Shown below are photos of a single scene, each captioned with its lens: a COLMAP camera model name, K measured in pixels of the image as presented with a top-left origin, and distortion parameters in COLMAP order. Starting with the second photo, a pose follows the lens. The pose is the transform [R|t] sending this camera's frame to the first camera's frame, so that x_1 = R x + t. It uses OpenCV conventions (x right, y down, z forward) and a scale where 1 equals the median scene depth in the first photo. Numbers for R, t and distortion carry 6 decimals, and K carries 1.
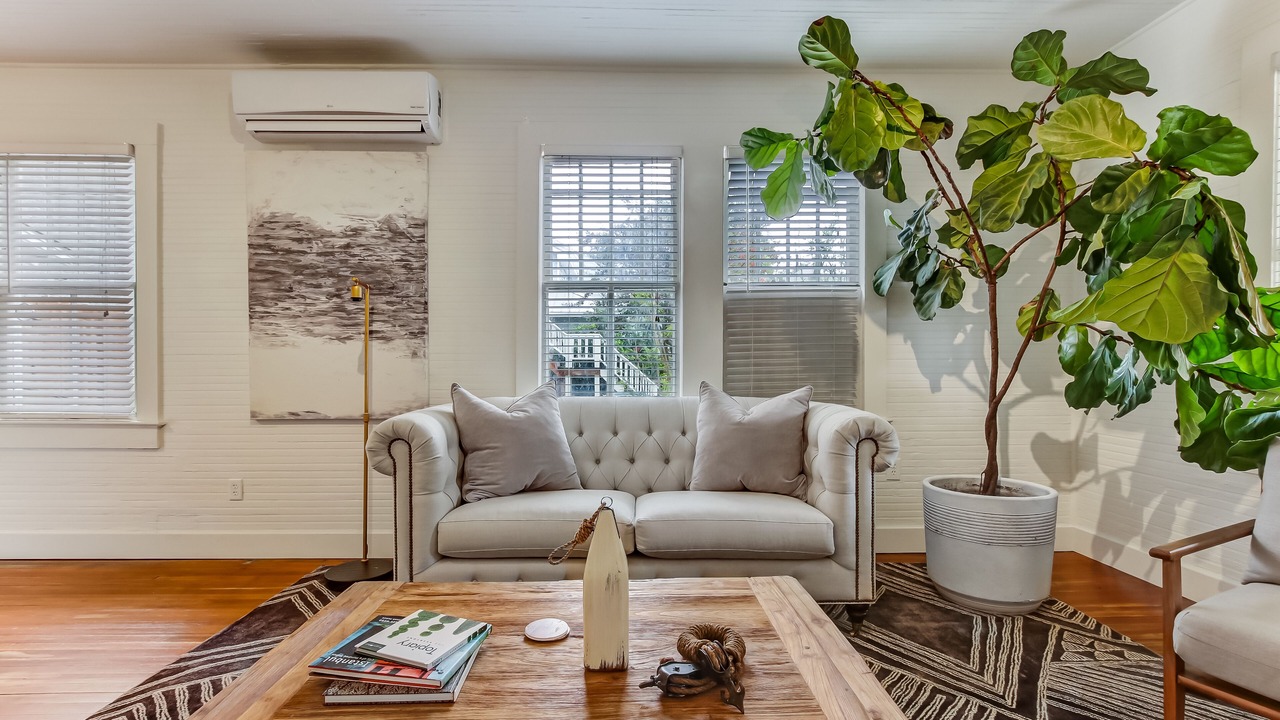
lens RADIAL K [[592.9, 0, 634.2], [0, 592.9, 365.9], [0, 0, 1]] dist [-0.017402, 0.004566]
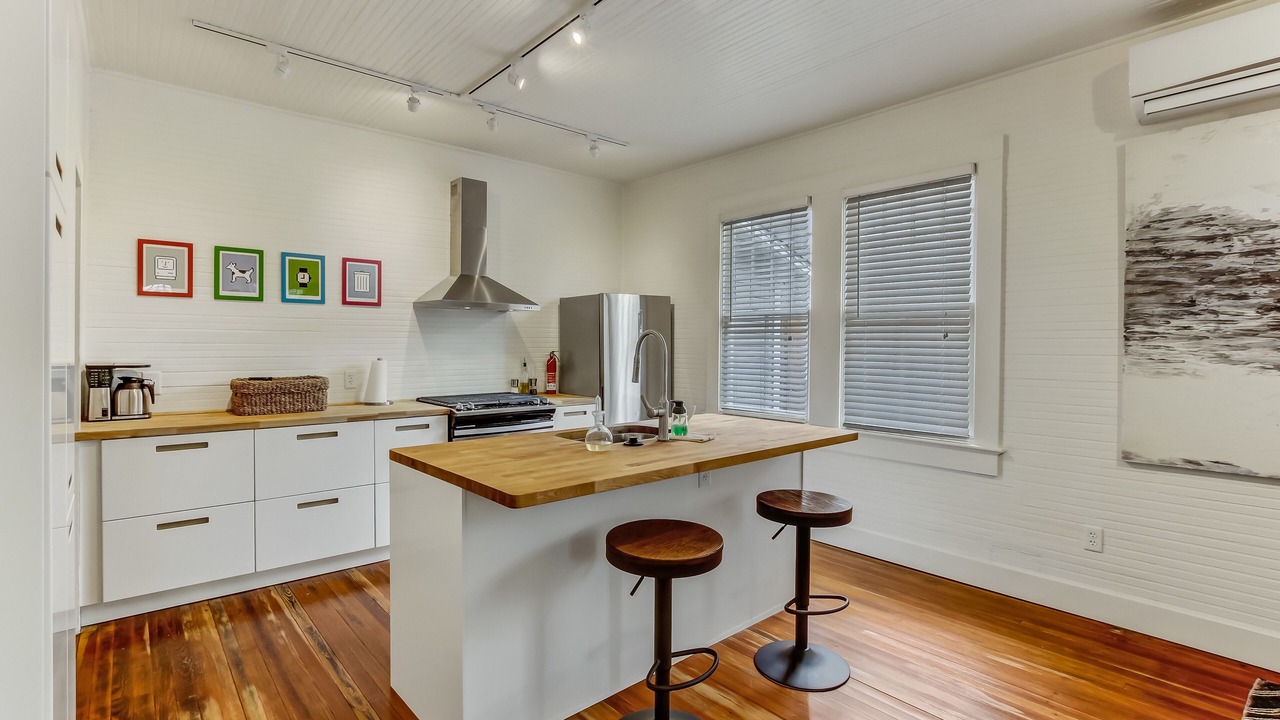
lens RADIAL K [[592.9, 0, 637.4], [0, 592.9, 353.0], [0, 0, 1]] dist [-0.017402, 0.004566]
pose [[0.638811, 0.015580, -0.769206, -0.454079], [-0.012957, 0.999871, 0.009491, -0.061418], [0.769254, 0.003904, 0.638931, -0.061870]]
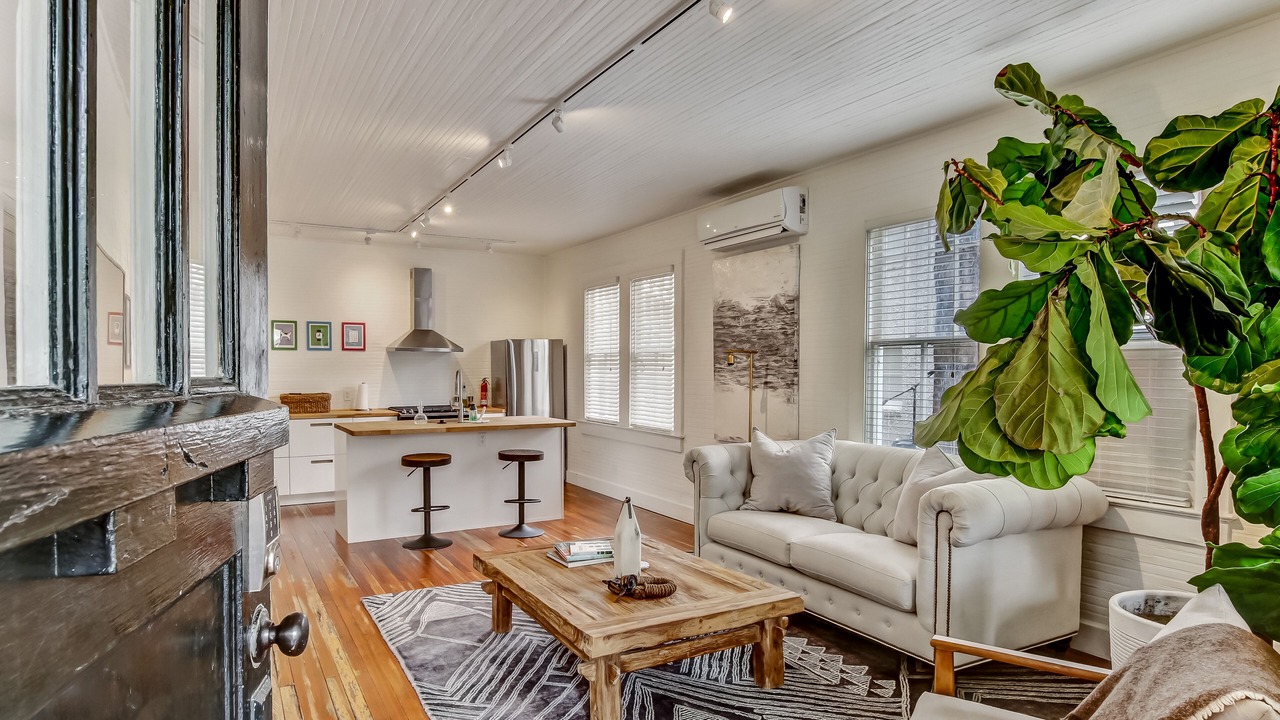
lens RADIAL K [[718.8, 0, 642.3], [0, 718.8, 389.5], [0, 0, 1]] dist [-0.024808, 0.010775]
pose [[0.487930, 0.028428, -0.872420, 0.856381], [-0.009350, 0.999582, 0.027343, -0.084085], [0.872833, -0.005185, 0.487992, -0.053186]]
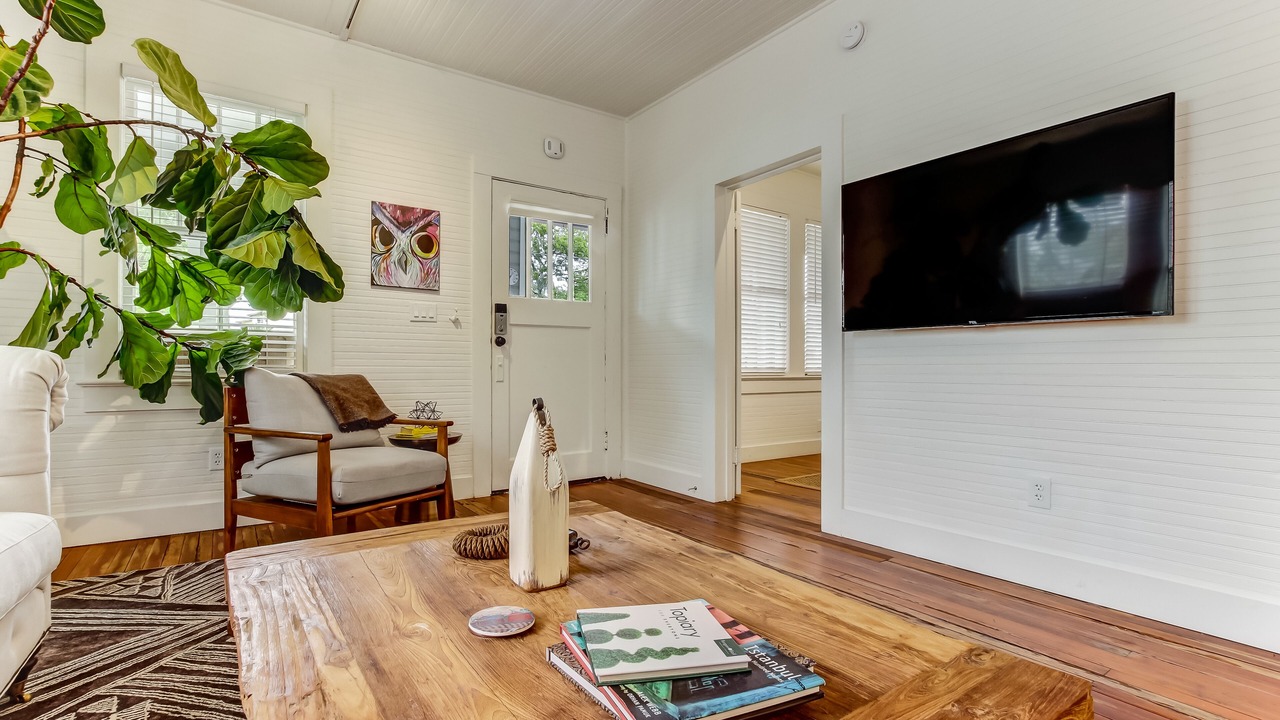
lens RADIAL K [[592.9, 0, 636.1], [0, 592.9, 369.3], [0, 0, 1]] dist [-0.017402, 0.004566]
pose [[-0.561066, -0.001717, 0.827769, -0.363644], [0.000302, 0.999997, 0.002279, 0.073006], [-0.827771, 0.001529, -0.561064, 0.575396]]
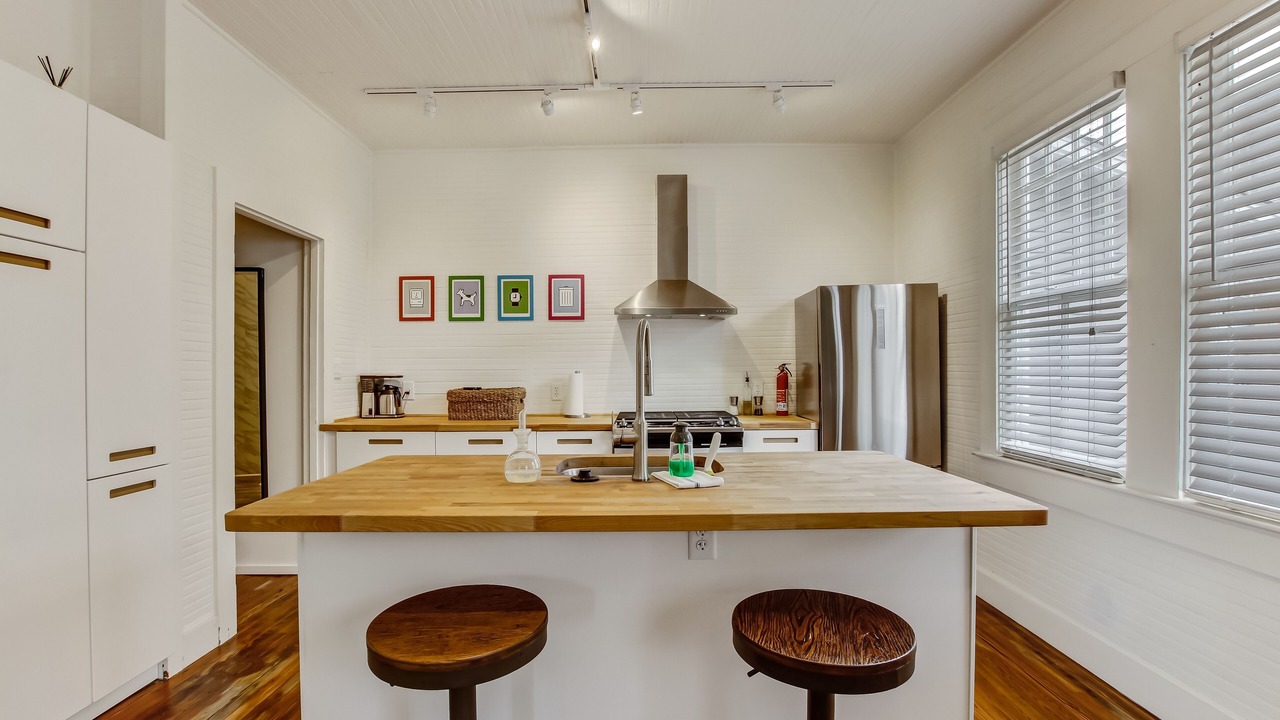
lens RADIAL K [[604.7, 0, 625.5], [0, 604.7, 362.1], [0, 0, 1]] dist [-0.014669, 0.002959]
pose [[-0.036310, -0.006868, -0.999317, -0.483466], [-0.001863, 0.999975, -0.006804, -0.042347], [0.999339, 0.001614, -0.036322, 0.454256]]
